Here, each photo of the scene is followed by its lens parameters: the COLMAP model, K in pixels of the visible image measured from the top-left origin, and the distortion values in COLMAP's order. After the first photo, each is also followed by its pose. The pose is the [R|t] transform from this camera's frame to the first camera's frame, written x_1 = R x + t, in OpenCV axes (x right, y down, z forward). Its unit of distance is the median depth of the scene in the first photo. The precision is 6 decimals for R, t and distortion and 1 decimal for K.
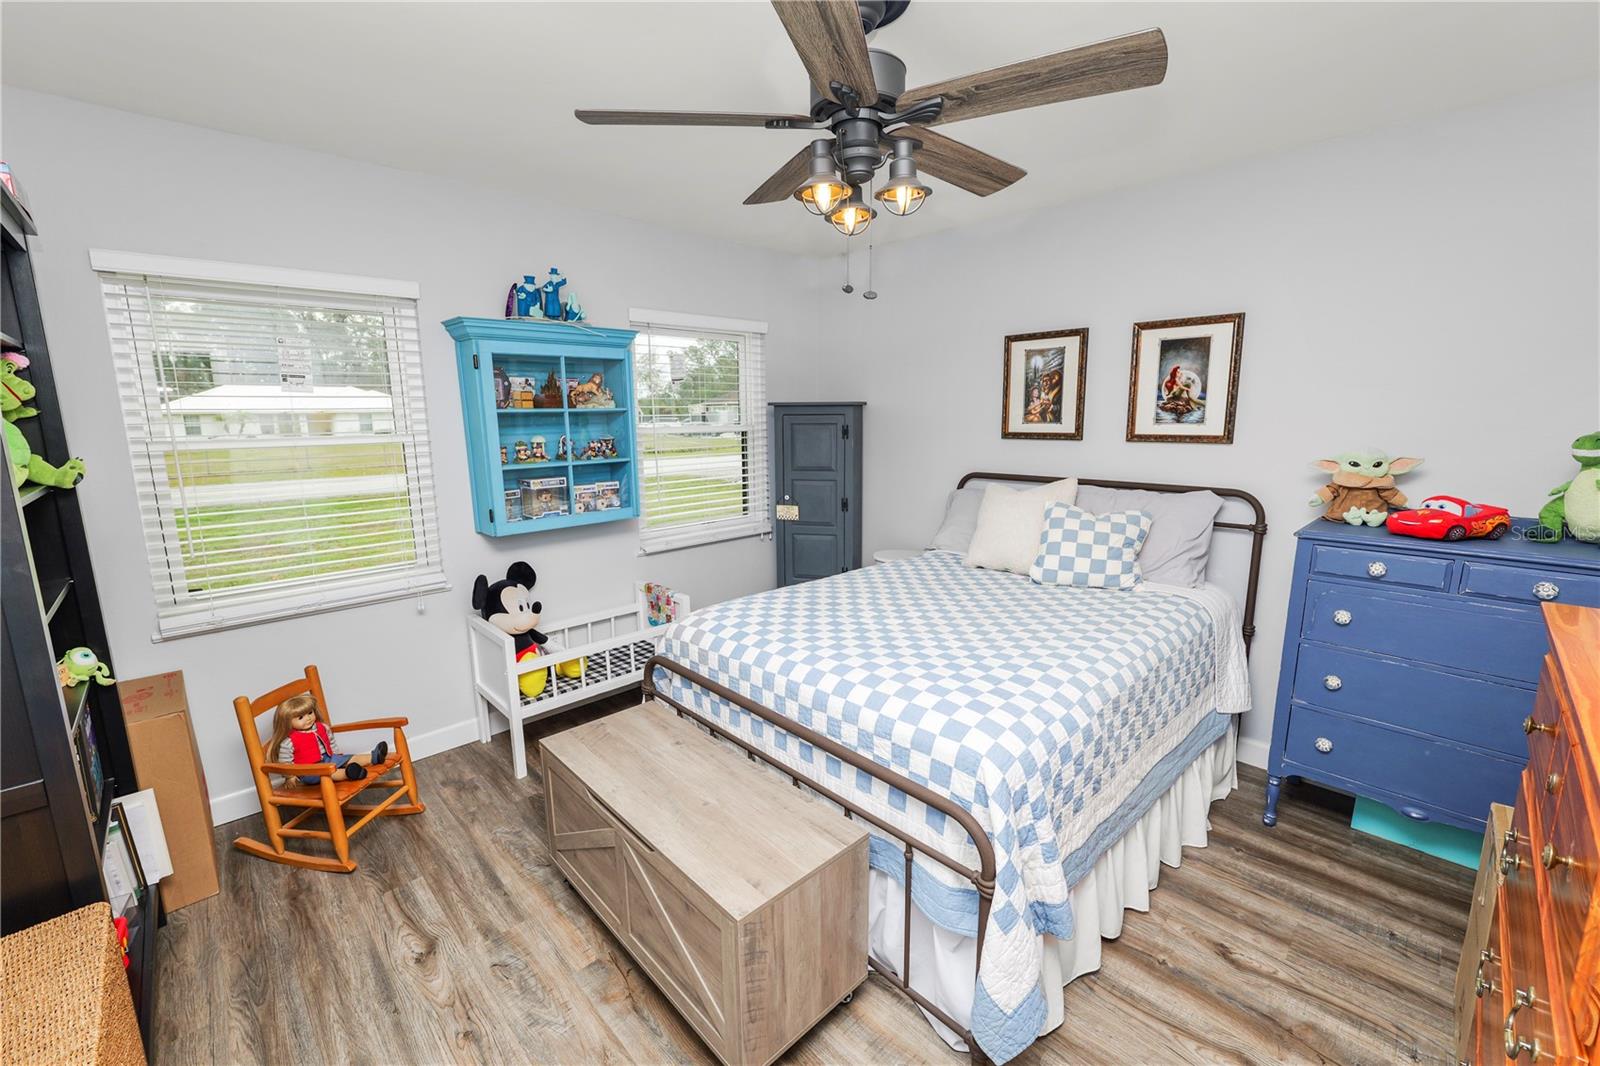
lens RADIAL K [[651.6, 0, 802.0], [0, 651.6, 530.4], [0, 0, 1]] dist [-0.014103, 0.001112]
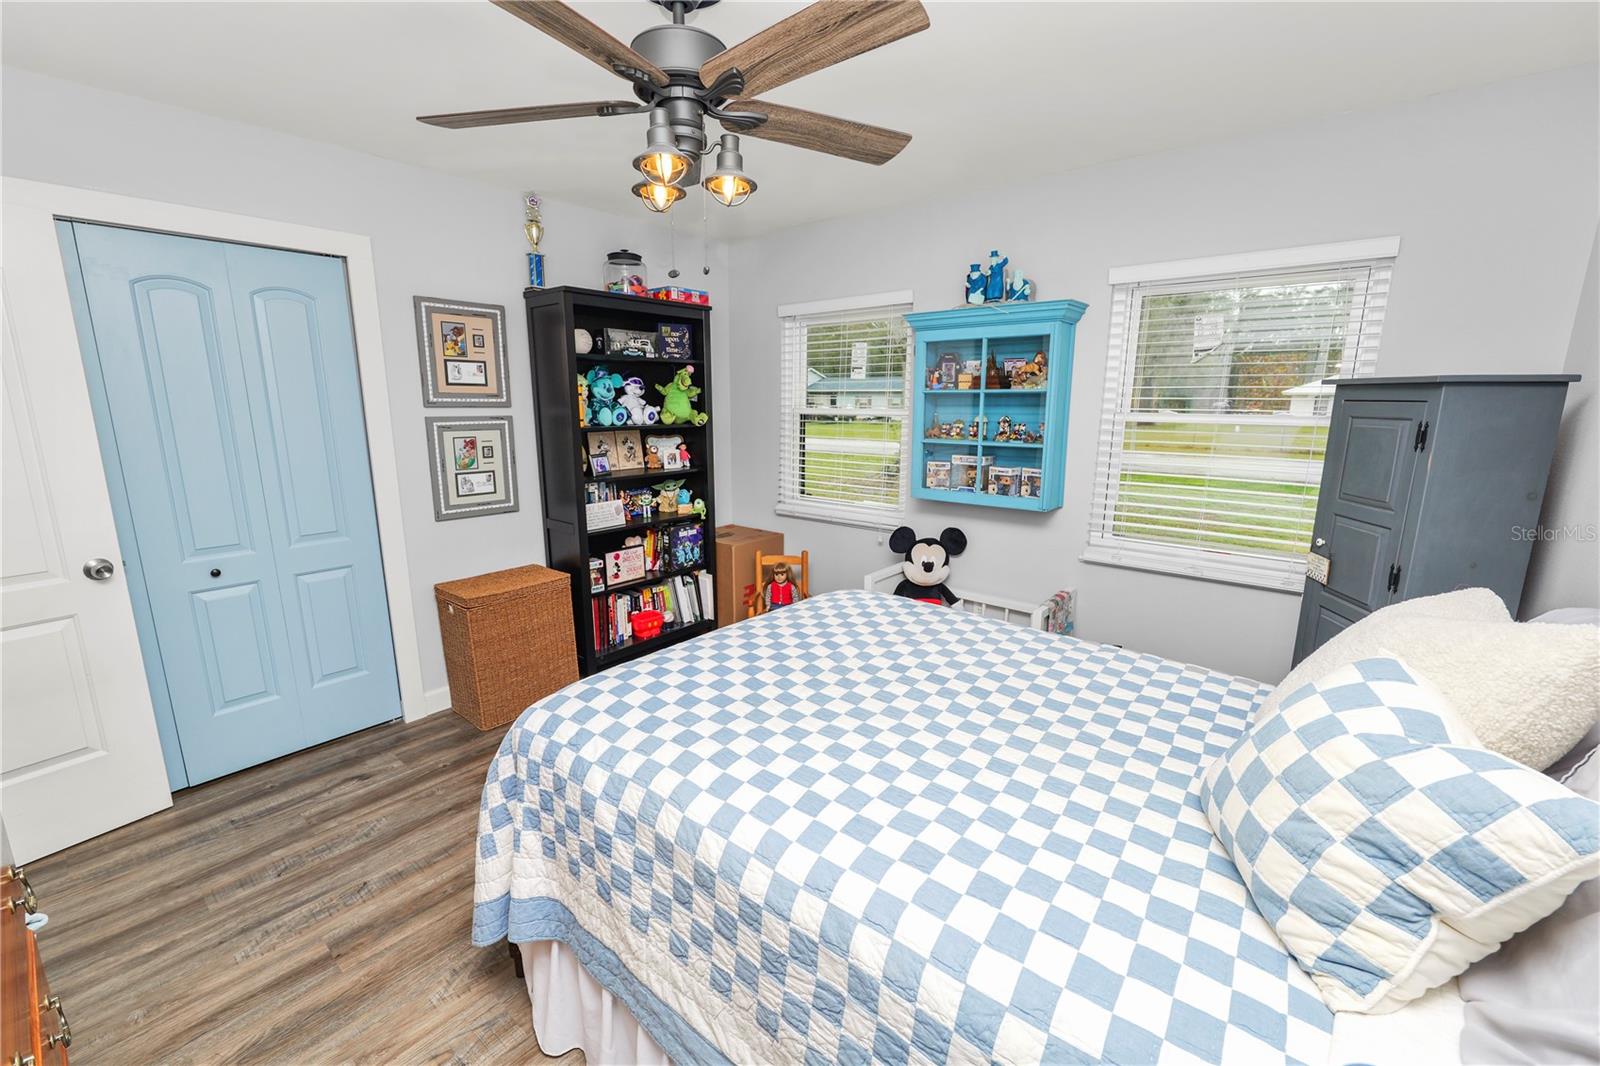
lens RADIAL K [[651.6, 0, 792.2], [0, 651.6, 530.2], [0, 0, 1]] dist [-0.014103, 0.001112]
pose [[0.100210, 0.207208, -0.973151, 0.649235], [-0.182716, 0.965273, 0.186715, -0.109845], [0.978045, 0.159100, 0.134590, 0.604984]]
